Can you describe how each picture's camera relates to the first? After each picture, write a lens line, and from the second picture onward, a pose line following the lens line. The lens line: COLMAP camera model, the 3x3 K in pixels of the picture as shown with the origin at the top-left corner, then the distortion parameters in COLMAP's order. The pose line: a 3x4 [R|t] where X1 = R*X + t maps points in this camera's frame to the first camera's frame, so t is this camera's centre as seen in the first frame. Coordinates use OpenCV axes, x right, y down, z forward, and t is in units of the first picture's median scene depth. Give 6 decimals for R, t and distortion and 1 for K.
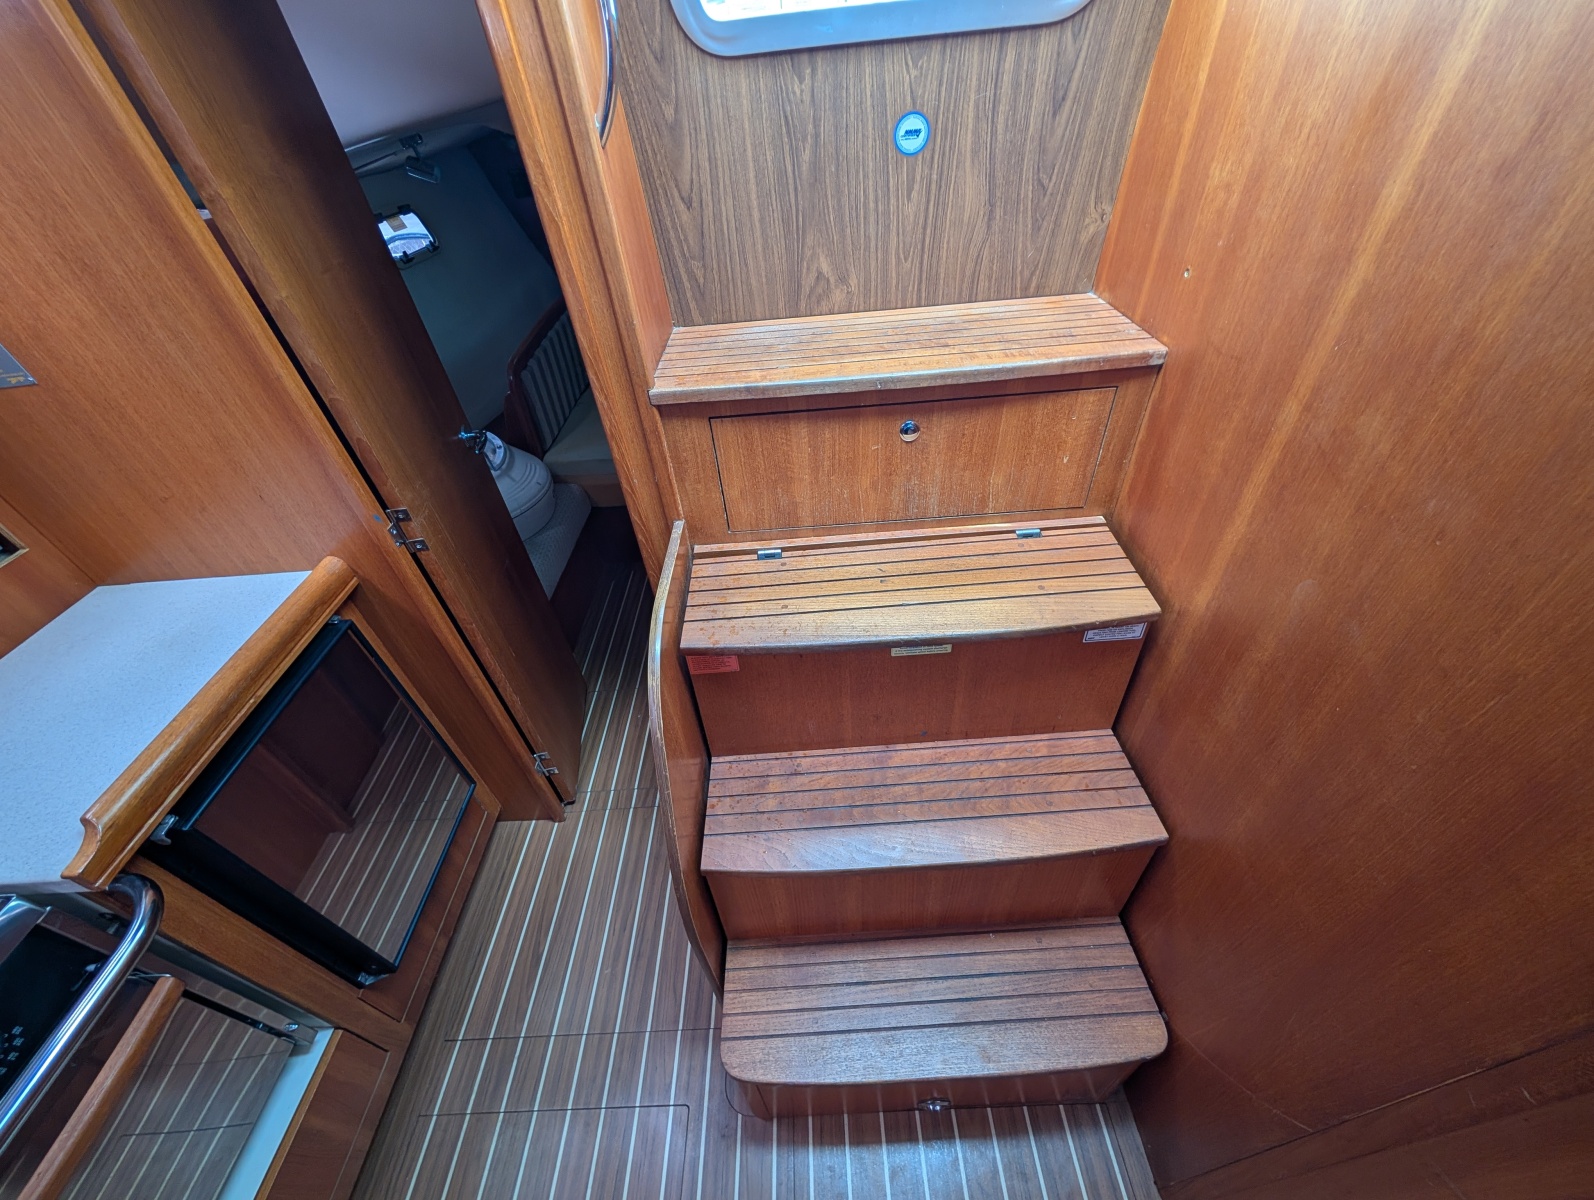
lens RADIAL K [[607.5, 0, 802.3], [0, 607.5, 599.6], [0, 0, 1]] dist [0.000915, 0.000434]
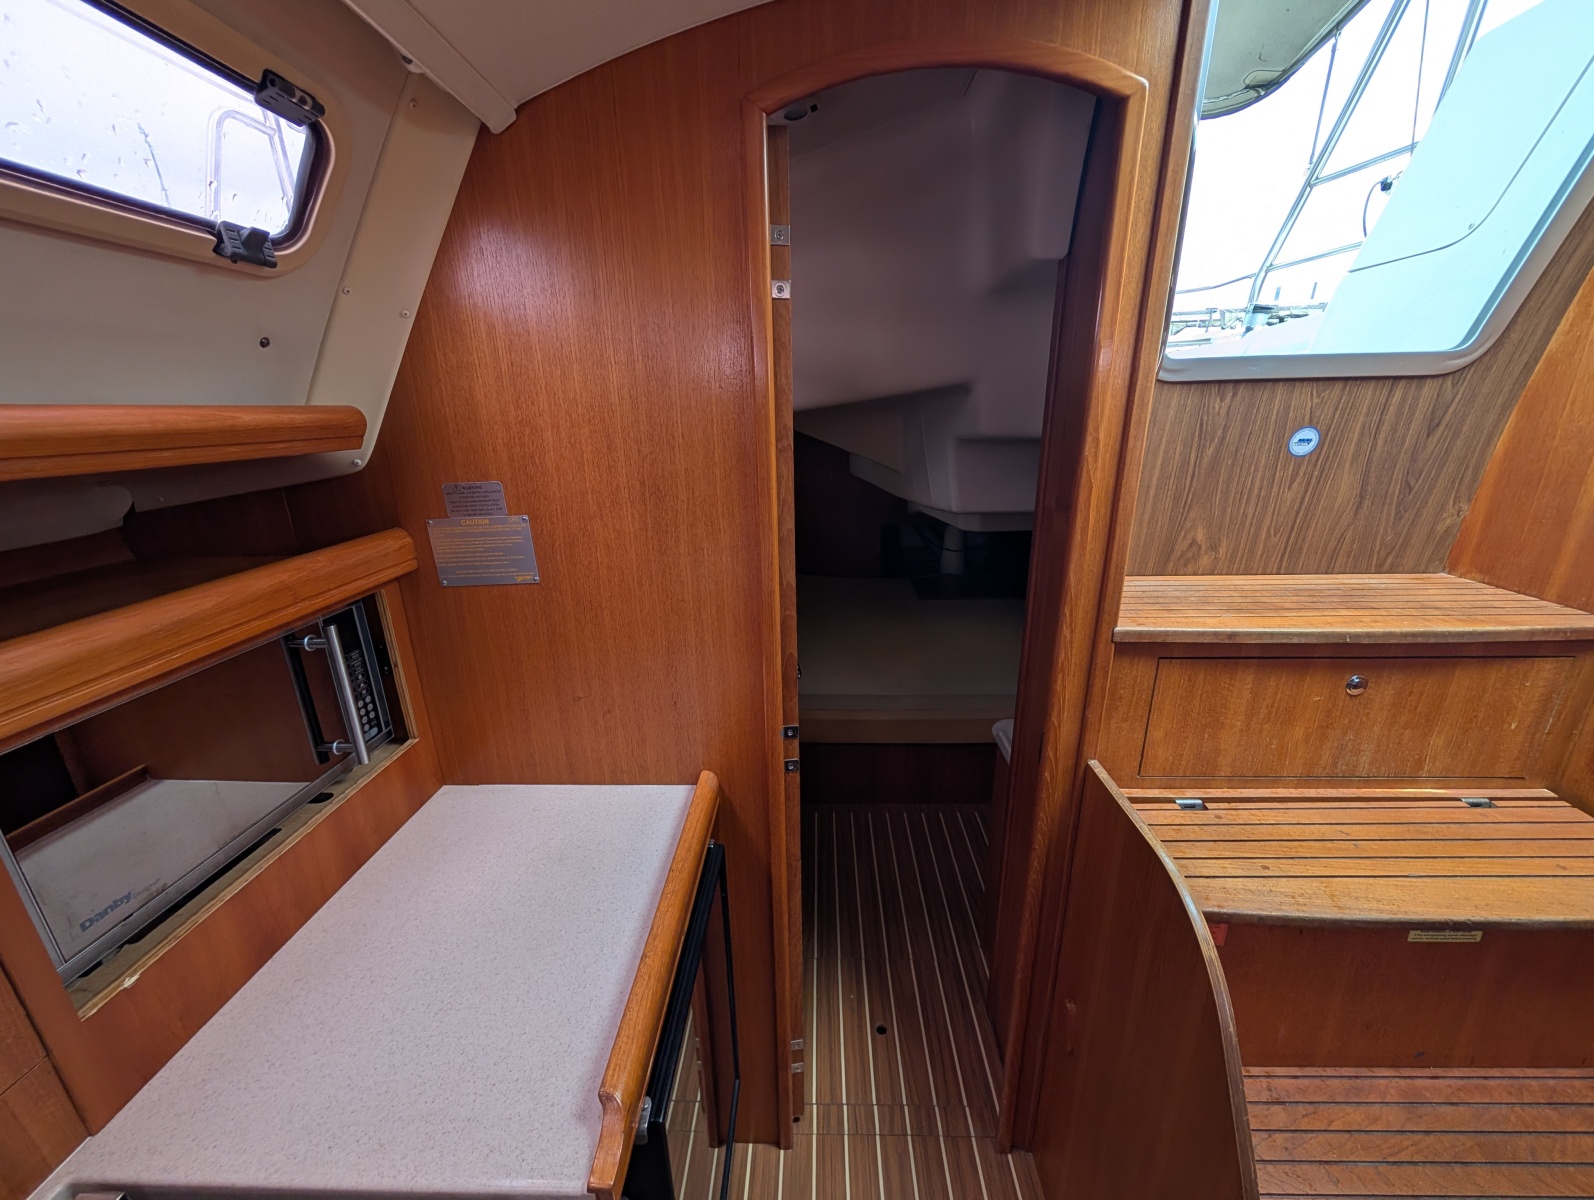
lens RADIAL K [[607.5, 0, 802.3], [0, 607.5, 599.6], [0, 0, 1]] dist [0.000915, 0.000434]
pose [[0.997331, 0.067192, -0.028569, -0.697410], [-0.073012, 0.915887, -0.394741, 0.052960], [-0.000358, 0.395773, 0.918348, 0.030232]]
